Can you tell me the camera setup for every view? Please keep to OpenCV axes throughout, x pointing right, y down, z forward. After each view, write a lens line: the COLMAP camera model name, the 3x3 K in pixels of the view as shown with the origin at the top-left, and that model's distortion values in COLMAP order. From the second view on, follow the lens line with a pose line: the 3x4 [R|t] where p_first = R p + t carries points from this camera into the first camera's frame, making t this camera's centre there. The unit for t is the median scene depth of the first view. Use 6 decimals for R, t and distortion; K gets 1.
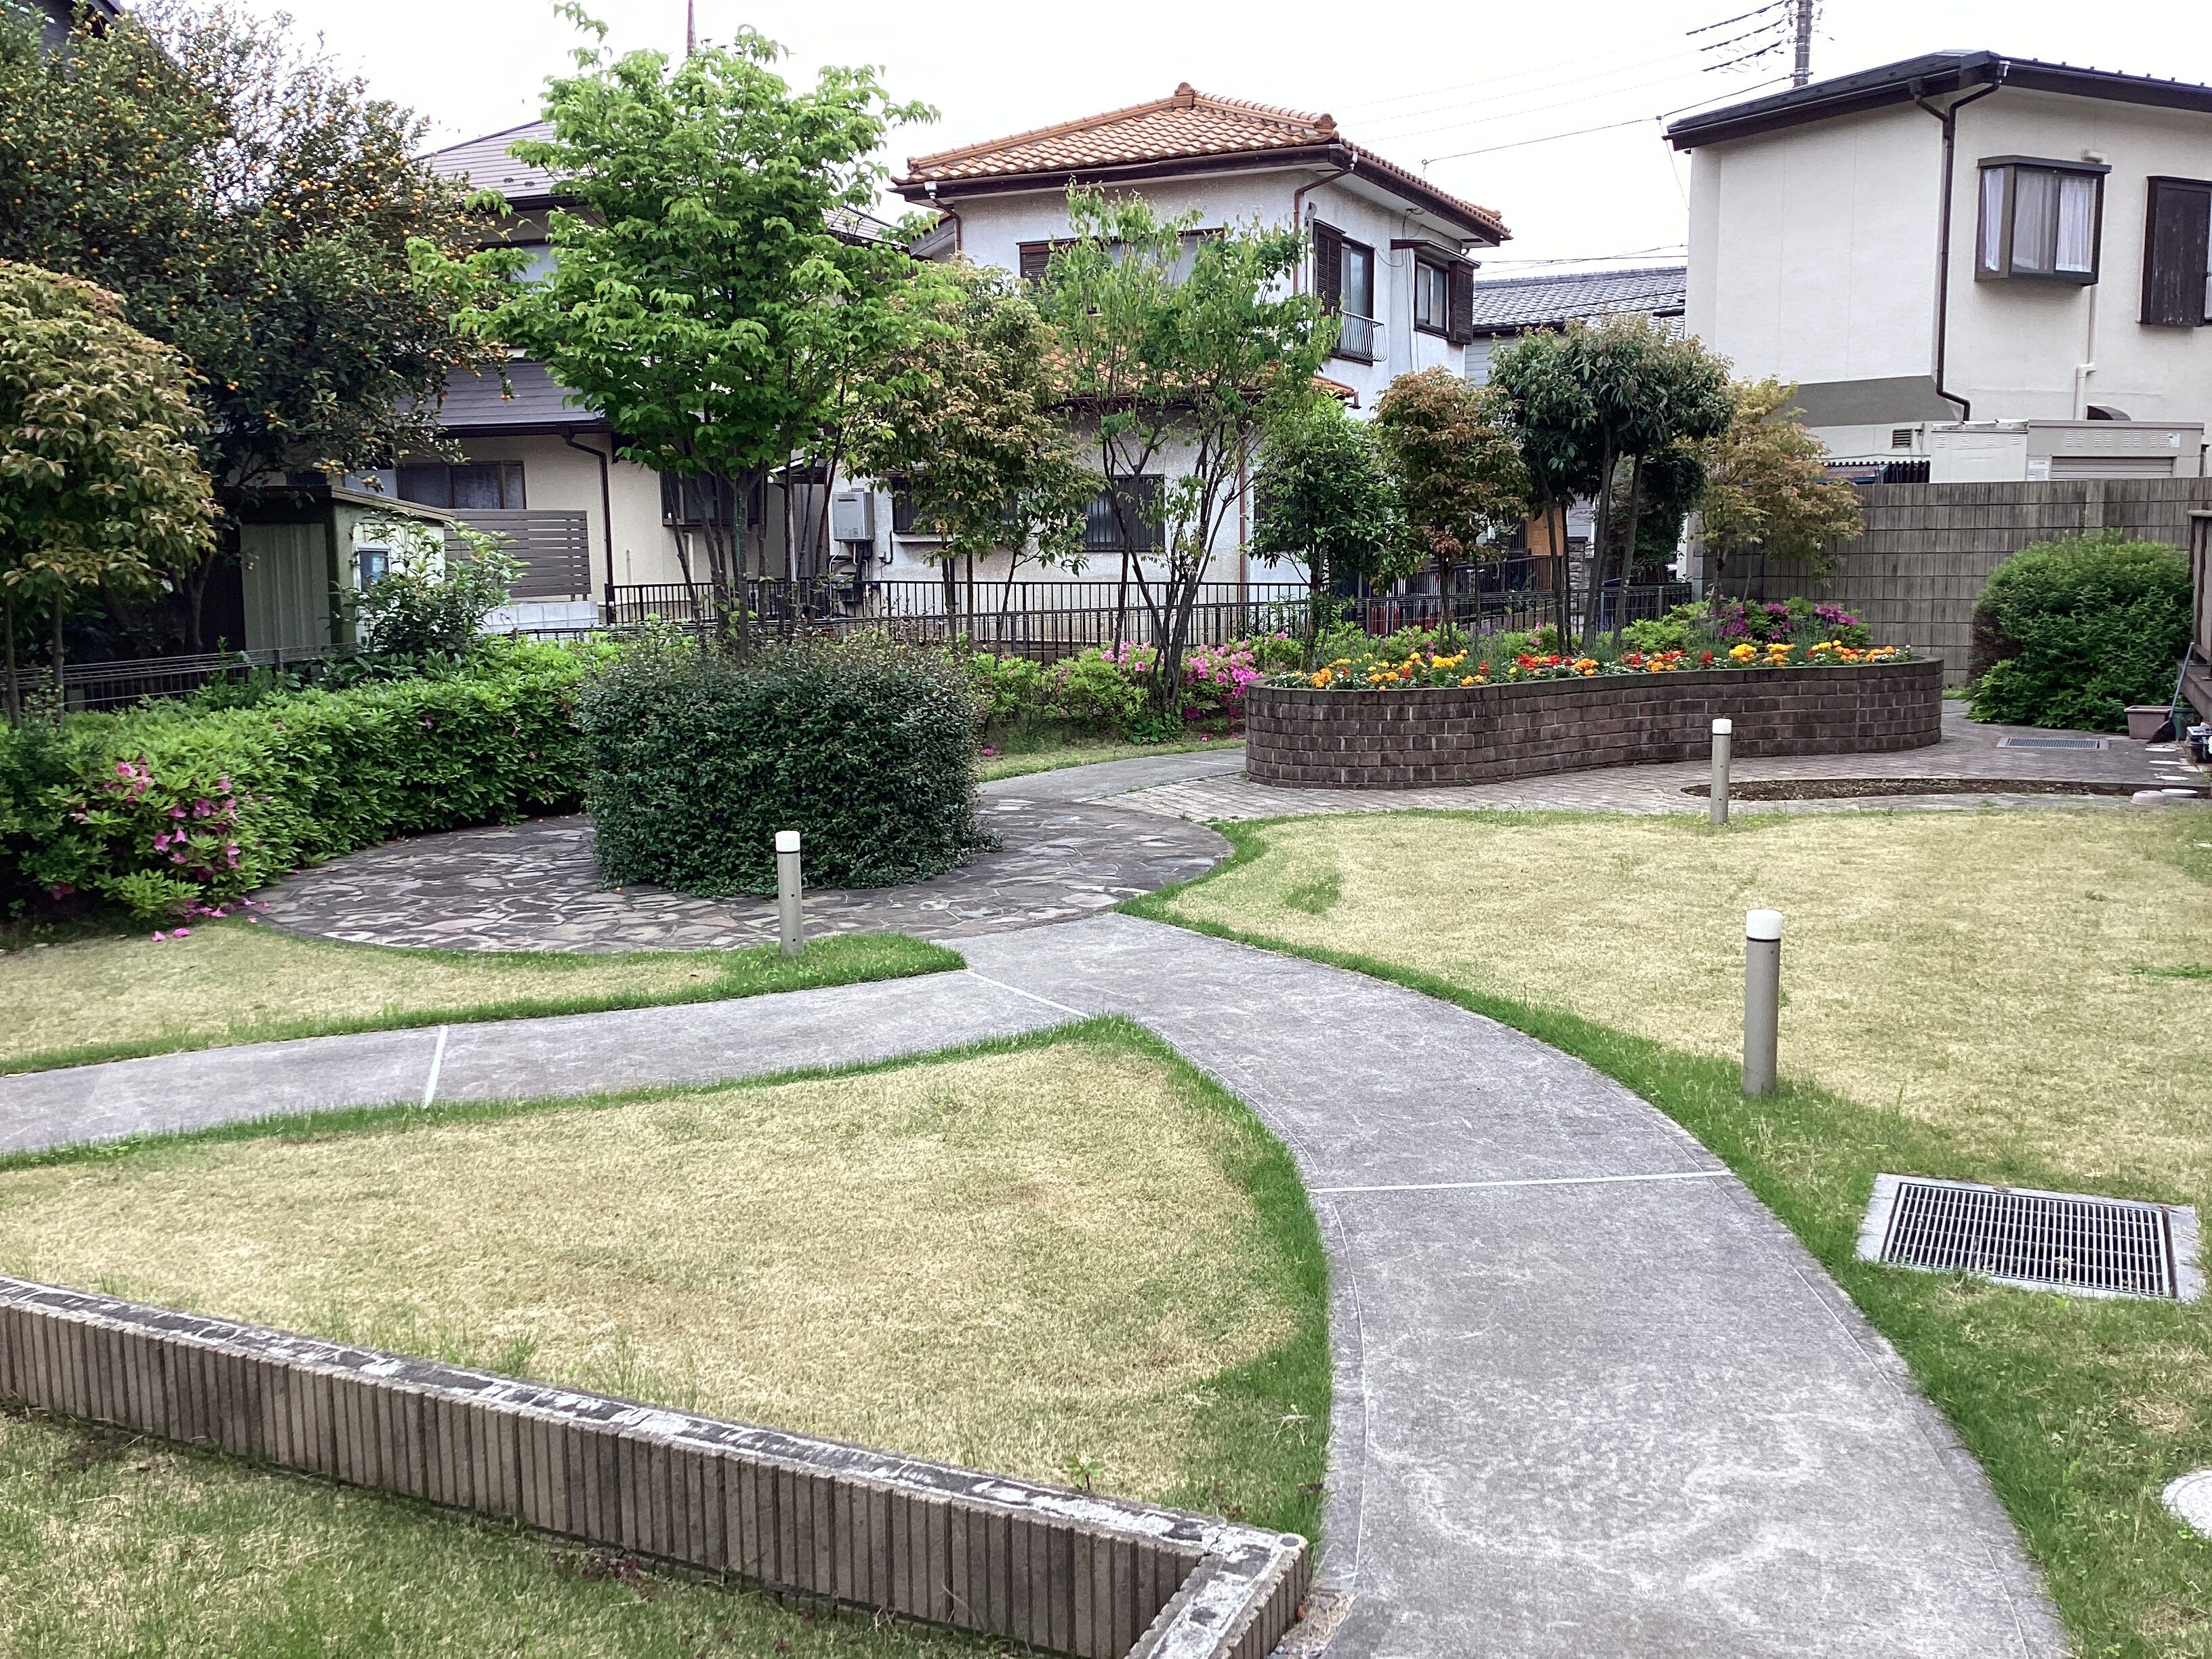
lens RADIAL K [[2001.6, 0, 1092.1], [0, 2001.6, 820.8], [0, 0, 1]] dist [0.069734, -0.132469]
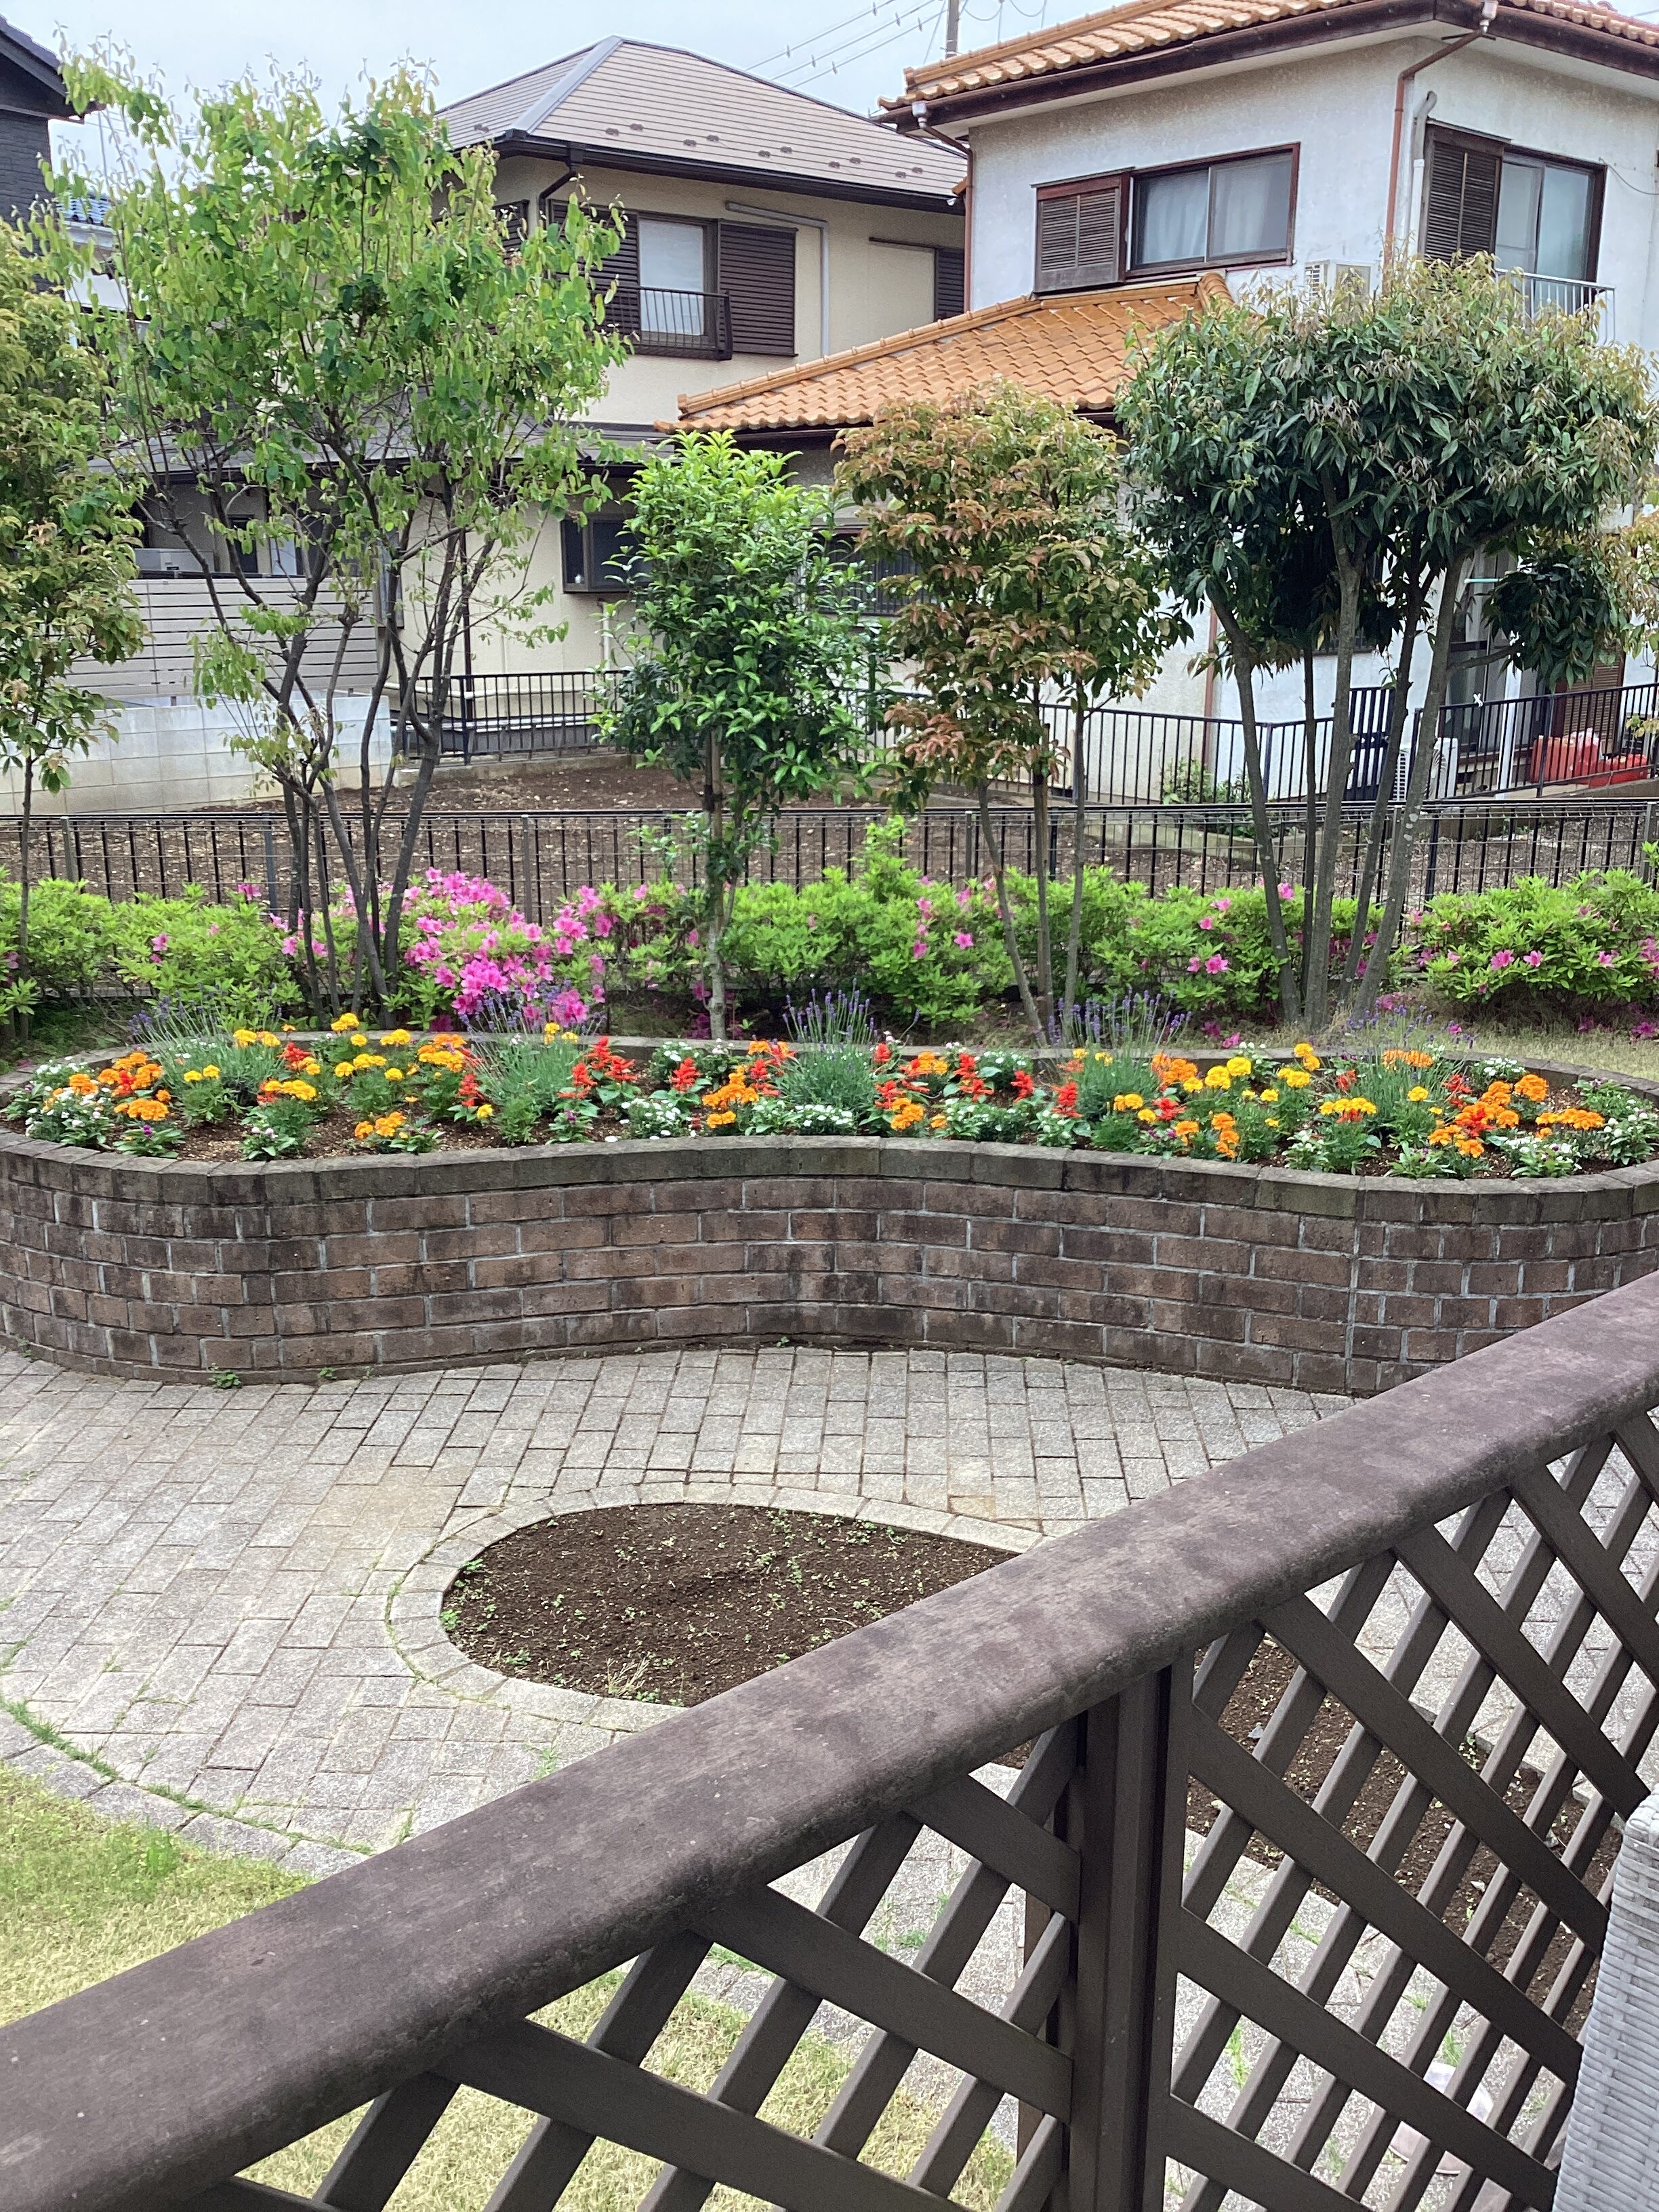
lens RADIAL K [[2001.6, 0, 797.3], [0, 2001.6, 1127.6], [0, 0, 1]] dist [0.069734, -0.132469]
pose [[0.904485, 0.131956, -0.405580, 0.320532], [-0.073417, 0.984911, 0.156715, -0.103377], [0.420140, -0.111970, 0.900525, 0.444250]]
